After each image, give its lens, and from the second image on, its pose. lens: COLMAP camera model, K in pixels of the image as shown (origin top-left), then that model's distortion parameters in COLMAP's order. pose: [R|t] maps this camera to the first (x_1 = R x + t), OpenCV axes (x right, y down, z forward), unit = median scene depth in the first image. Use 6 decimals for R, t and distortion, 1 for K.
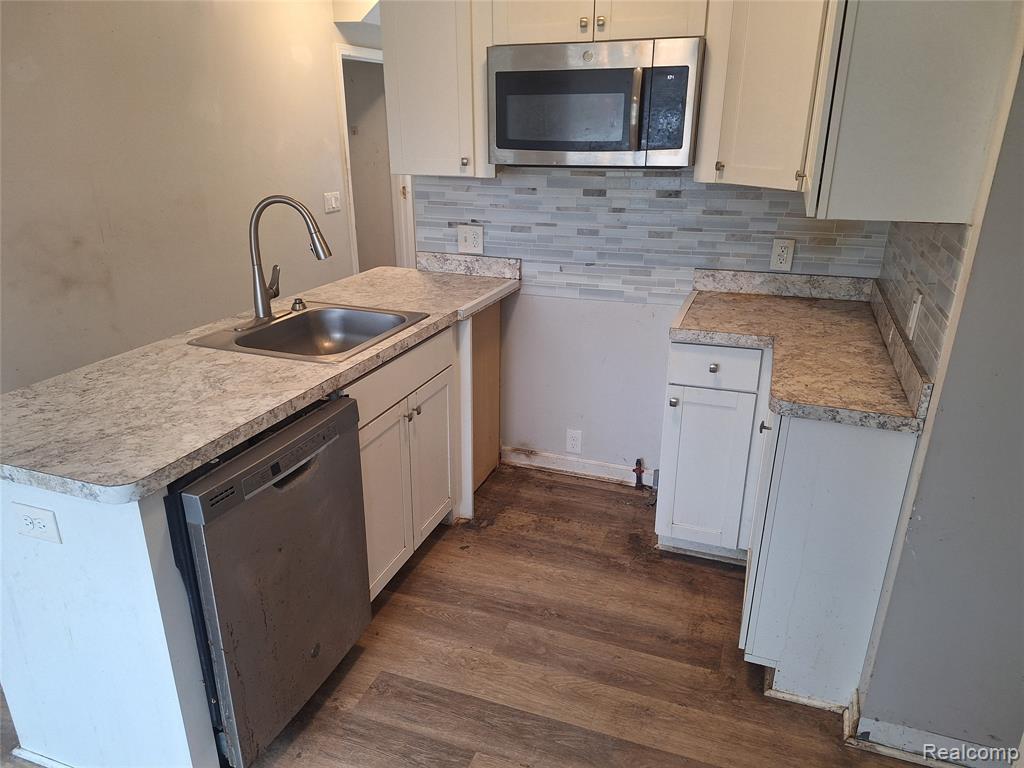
lens RADIAL K [[703.0, 0, 499.0], [0, 703.0, 388.1], [0, 0, 1]] dist [0.160313, -0.227505]
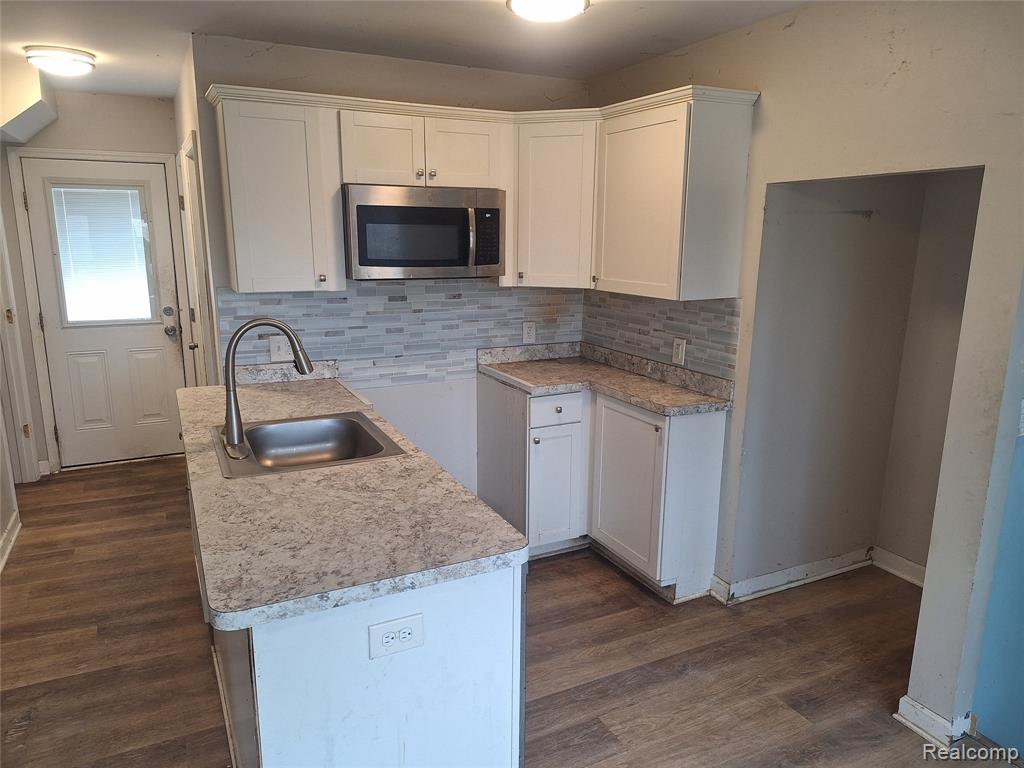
lens RADIAL K [[703.0, 0, 499.0], [0, 703.0, 388.1], [0, 0, 1]] dist [0.160313, -0.227505]
pose [[0.691192, -0.153785, 0.706119, -0.750629], [0.248432, 0.968109, -0.032337, -0.053082], [-0.678628, 0.197773, 0.707354, 0.070719]]
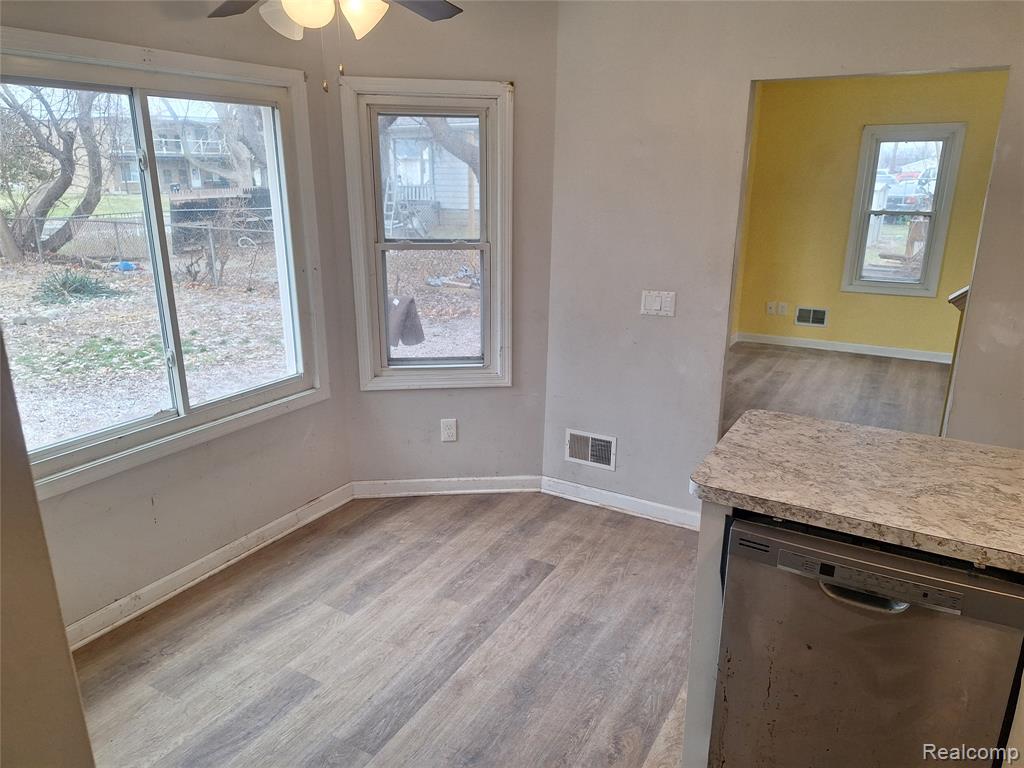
lens RADIAL K [[709.7, 0, 512.0], [0, 709.7, 384.0], [0, 0, 1]] dist [0.044090, -0.037298]
pose [[-0.152966, 0.284255, -0.946467, 0.399609], [-0.345607, 0.881873, 0.320712, -0.181807], [0.925828, 0.376163, -0.036656, 0.368135]]
